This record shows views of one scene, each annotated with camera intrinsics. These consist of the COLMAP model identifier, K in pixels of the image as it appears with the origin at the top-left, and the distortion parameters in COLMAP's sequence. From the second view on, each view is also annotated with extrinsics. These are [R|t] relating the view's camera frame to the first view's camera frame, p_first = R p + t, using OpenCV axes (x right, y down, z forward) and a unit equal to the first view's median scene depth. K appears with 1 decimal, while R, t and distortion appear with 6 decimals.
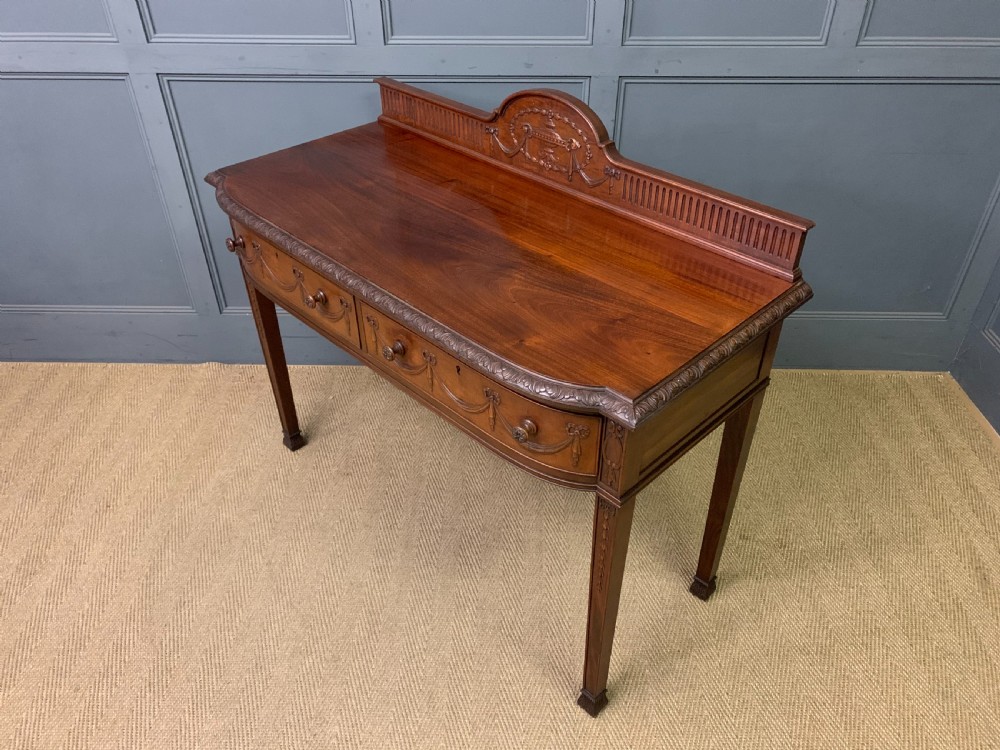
lens RADIAL K [[771.5, 0, 501.8], [0, 771.5, 382.2], [0, 0, 1]] dist [0.029615, -0.024693]
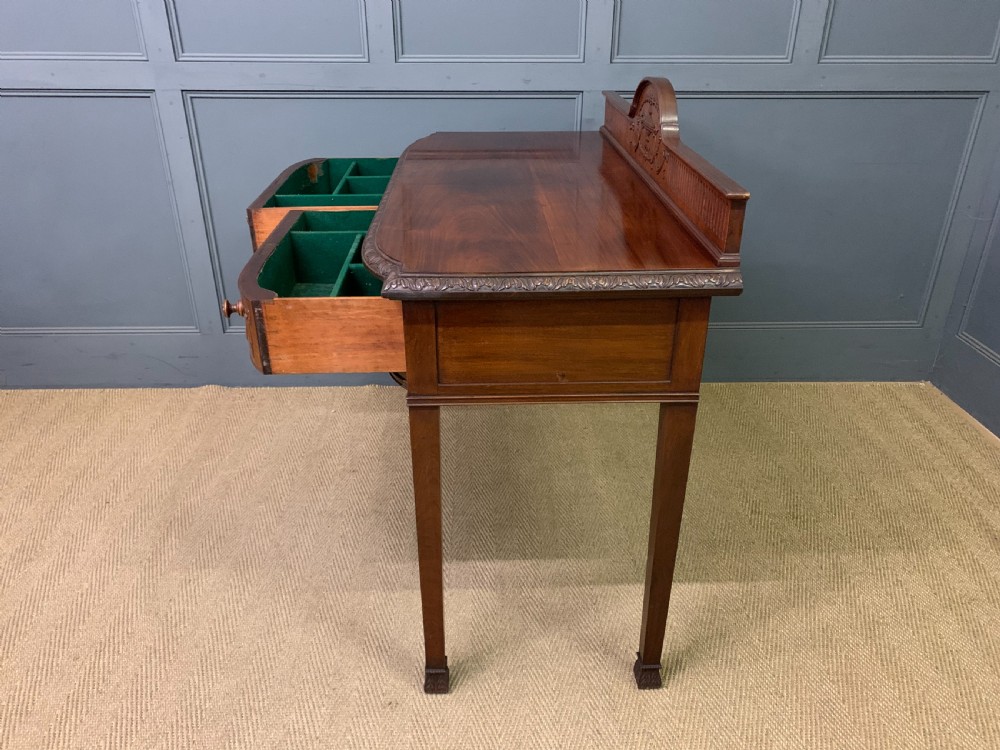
lens RADIAL K [[771.5, 0, 498.9], [0, 771.5, 384.9], [0, 0, 1]] dist [0.029615, -0.024693]
pose [[0.998904, -0.016944, 0.043639, -0.060842], [0.024396, 0.984023, -0.176364, 0.210245], [-0.039953, 0.177235, 0.983357, -0.001452]]
